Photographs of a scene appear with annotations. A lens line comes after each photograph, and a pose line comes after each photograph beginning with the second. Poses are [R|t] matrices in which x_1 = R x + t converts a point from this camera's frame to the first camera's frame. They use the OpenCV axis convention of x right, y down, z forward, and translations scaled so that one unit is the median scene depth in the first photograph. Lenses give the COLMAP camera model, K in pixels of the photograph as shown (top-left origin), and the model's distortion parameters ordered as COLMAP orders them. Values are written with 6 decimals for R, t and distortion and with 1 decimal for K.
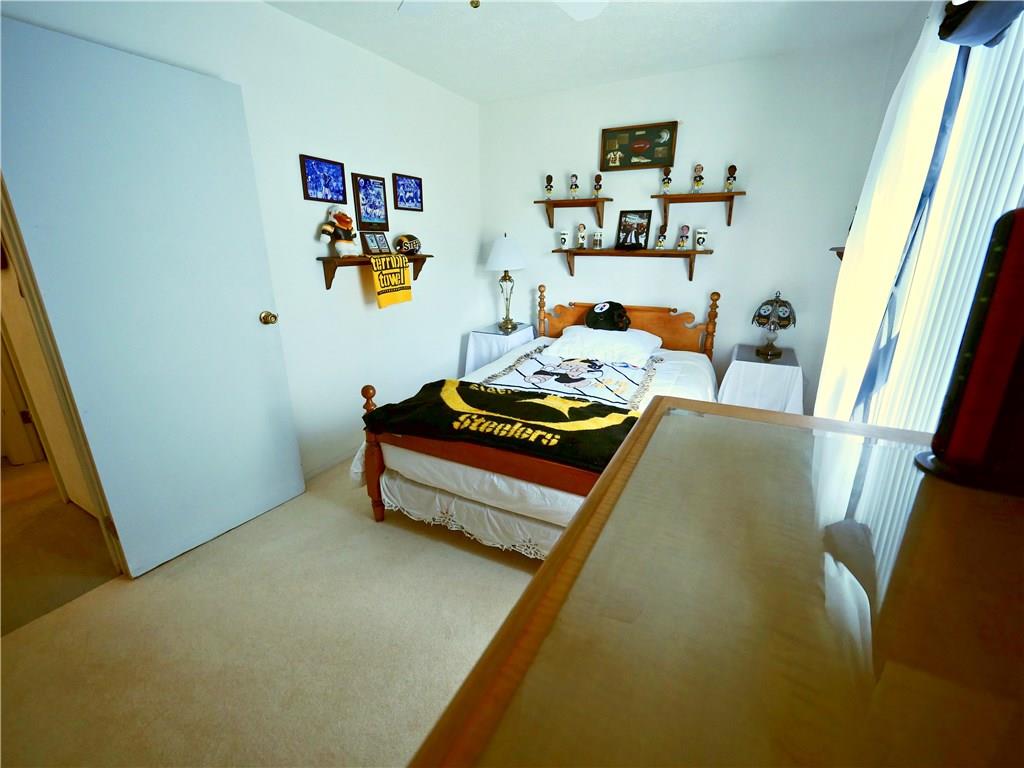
lens RADIAL K [[437.8, 0, 512.5], [0, 437.8, 381.3], [0, 0, 1]] dist [-0.006790, 0.001462]
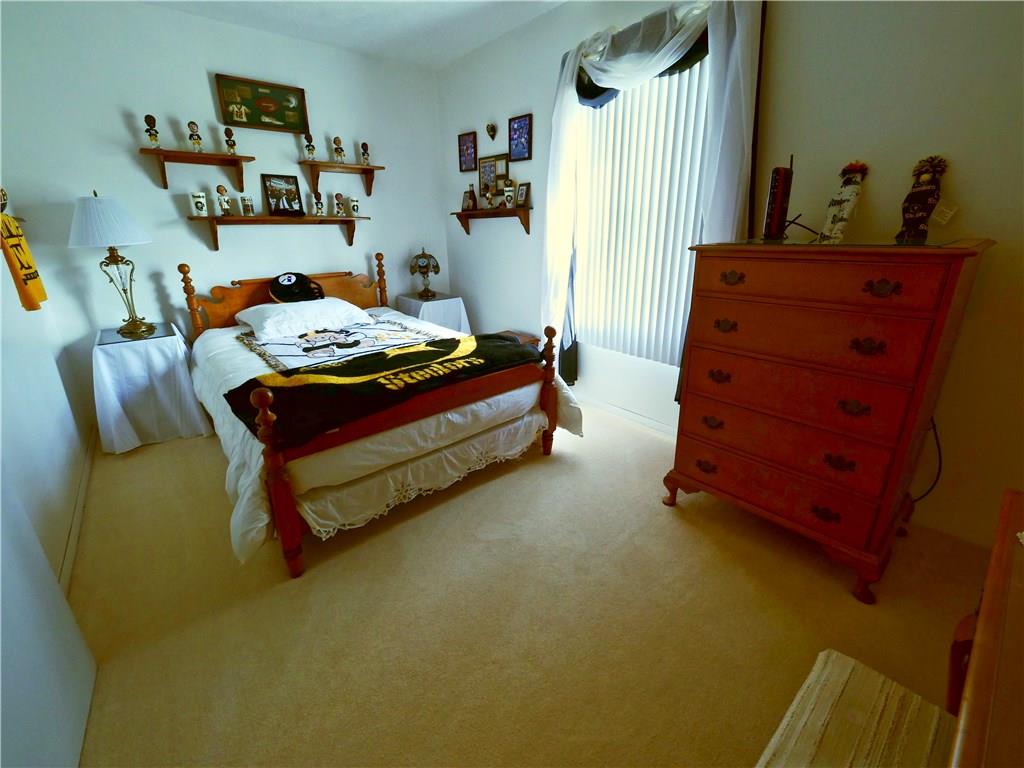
lens RADIAL K [[437.8, 0, 511.7], [0, 437.8, 381.7], [0, 0, 1]] dist [-0.006790, 0.001462]
pose [[0.356408, -0.310561, 0.881207, -0.538594], [0.298910, 0.931475, 0.207381, -0.017437], [-0.885227, 0.189489, 0.424815, 0.241760]]
